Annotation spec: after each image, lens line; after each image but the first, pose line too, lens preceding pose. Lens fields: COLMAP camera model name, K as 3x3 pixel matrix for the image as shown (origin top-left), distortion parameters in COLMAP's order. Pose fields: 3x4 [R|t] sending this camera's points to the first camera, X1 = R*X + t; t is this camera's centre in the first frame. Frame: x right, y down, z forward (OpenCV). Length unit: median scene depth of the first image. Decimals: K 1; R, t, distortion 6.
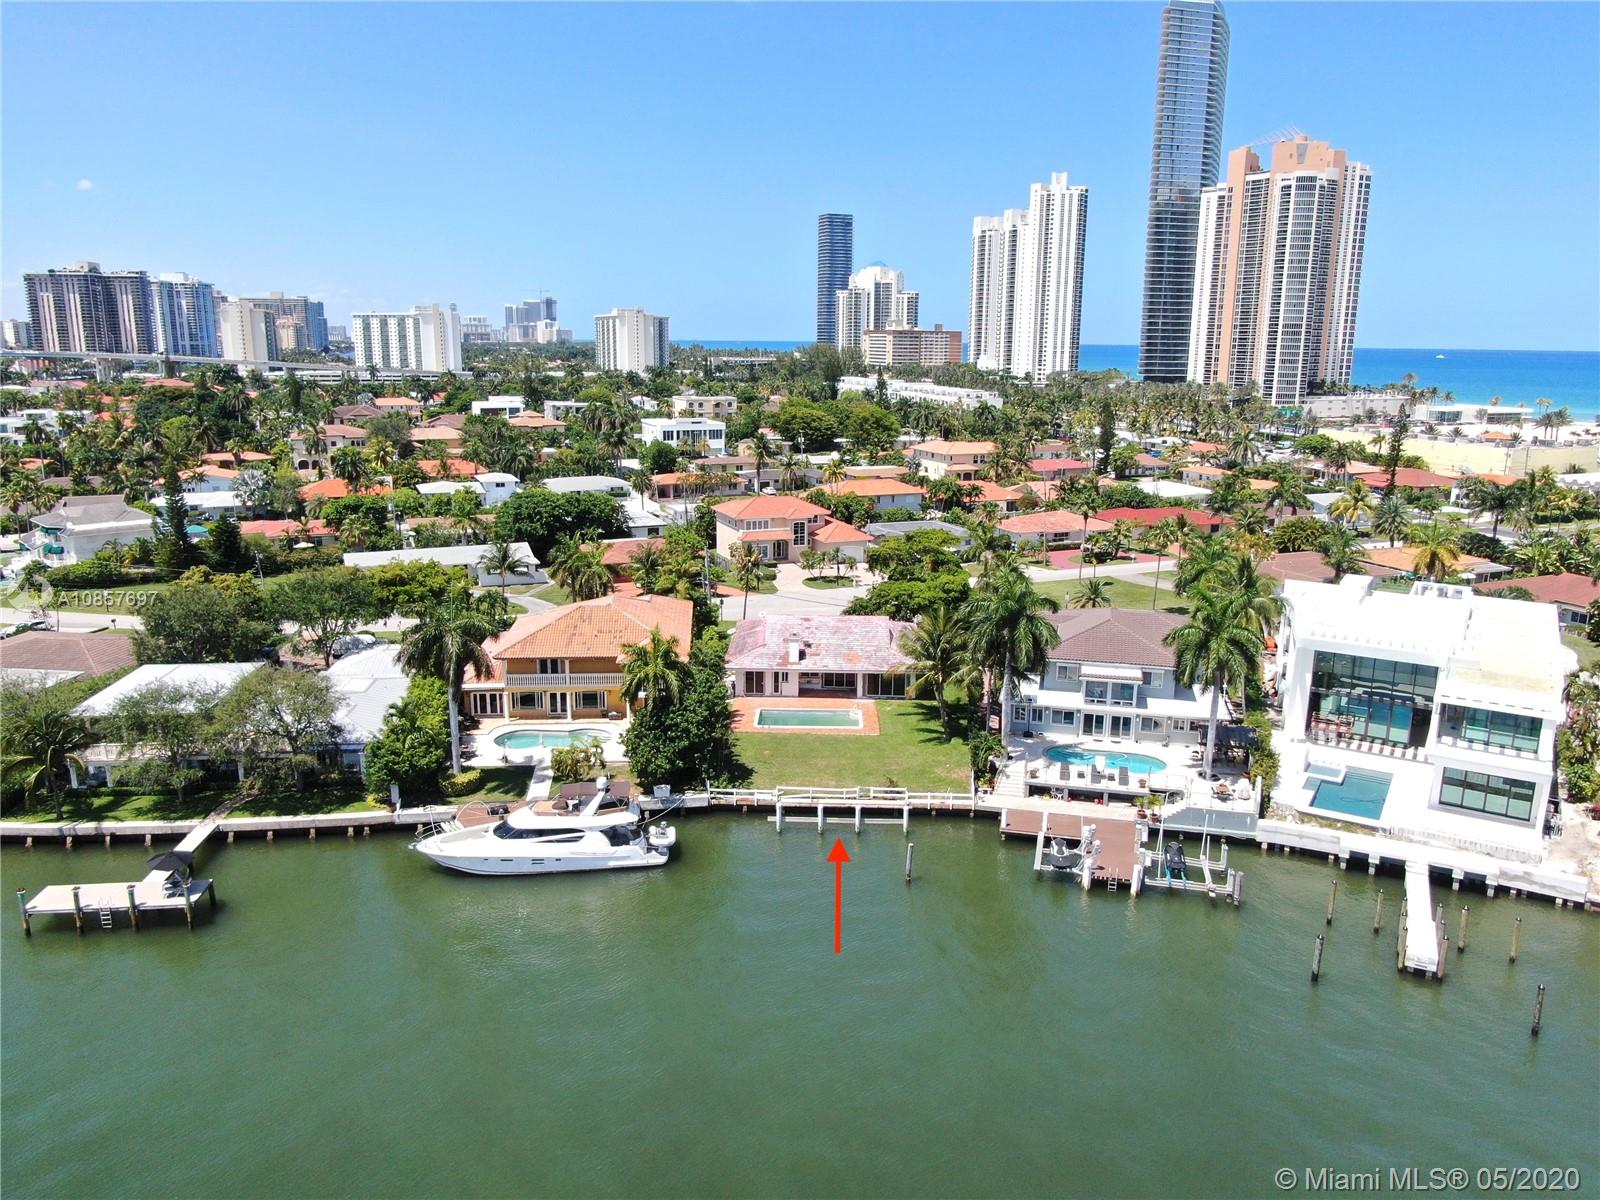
lens RADIAL K [[1132.3, 0, 800.0], [0, 1132.3, 600.0], [0, 0, 1]] dist [-0.028606, 0.021619]
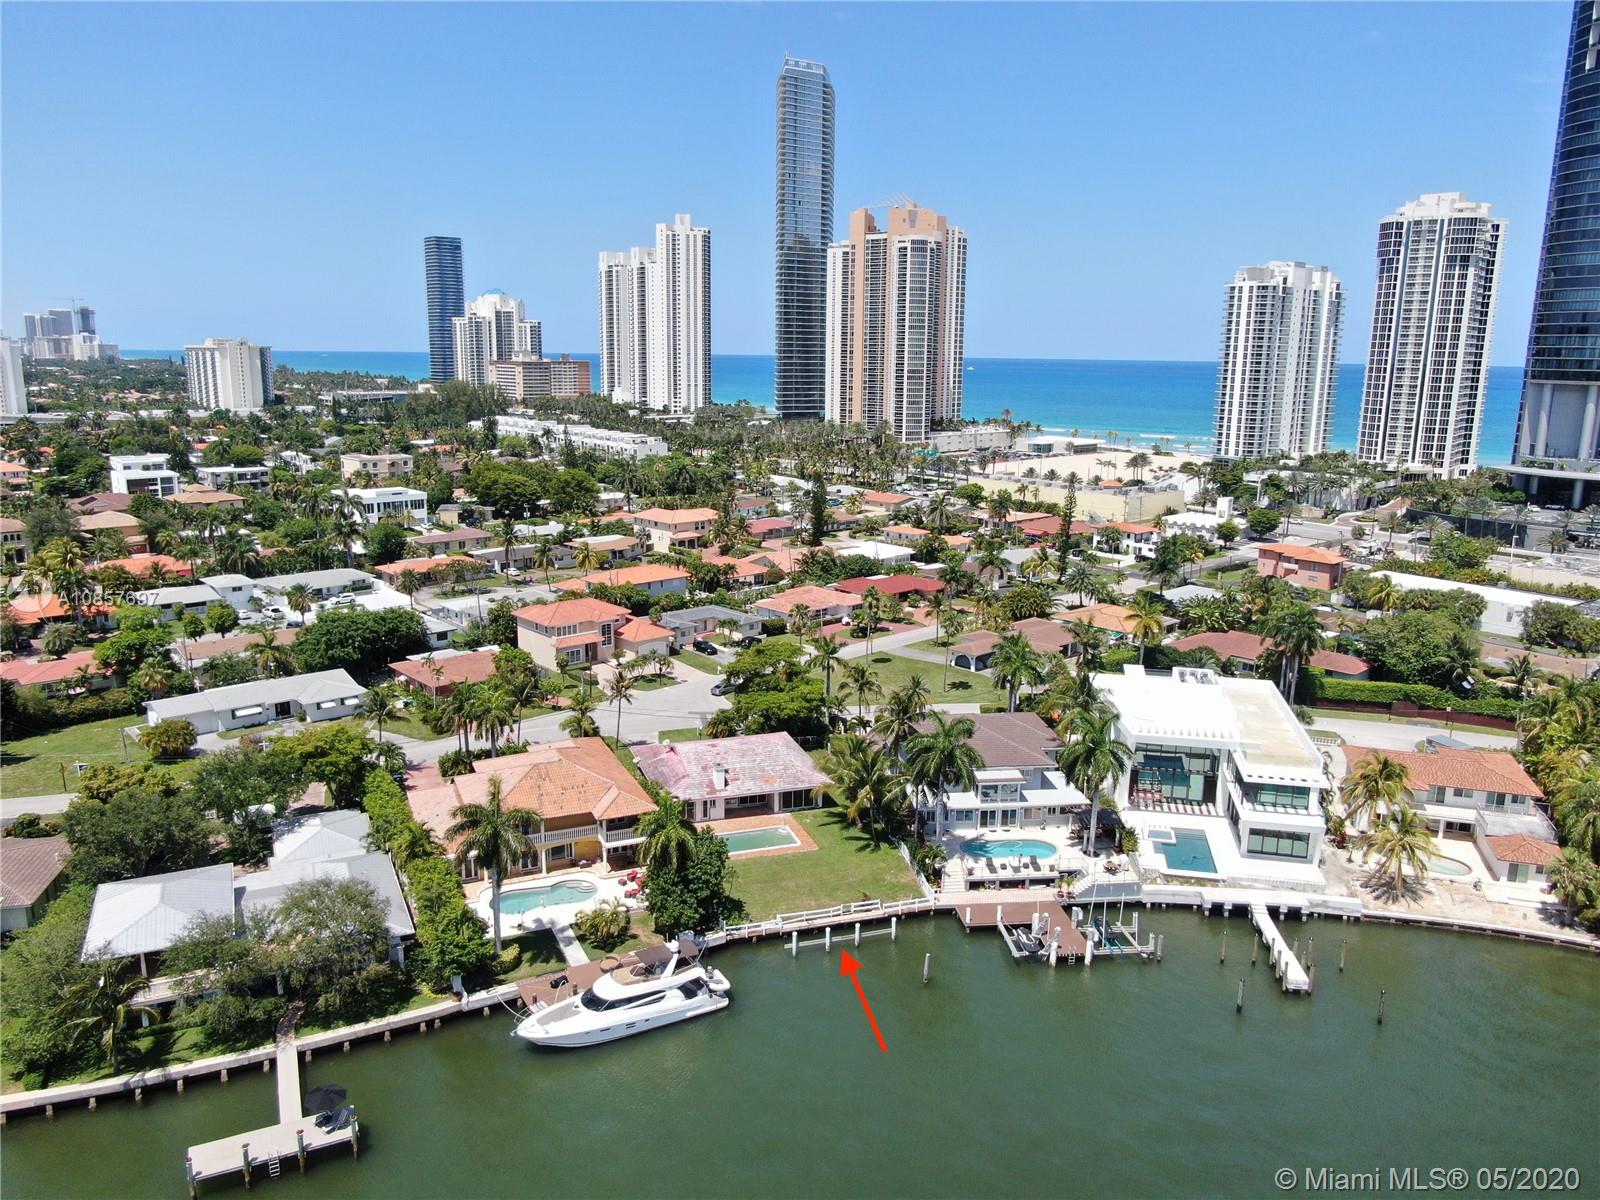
lens RADIAL K [[1132.3, 0, 800.0], [0, 1132.3, 600.0], [0, 0, 1]] dist [-0.028606, 0.021619]
pose [[0.941776, -0.068938, 0.329098, -0.320091], [0.073015, 0.997331, -0.000030, -0.141177], [-0.328217, 0.024057, 0.944296, -0.106838]]
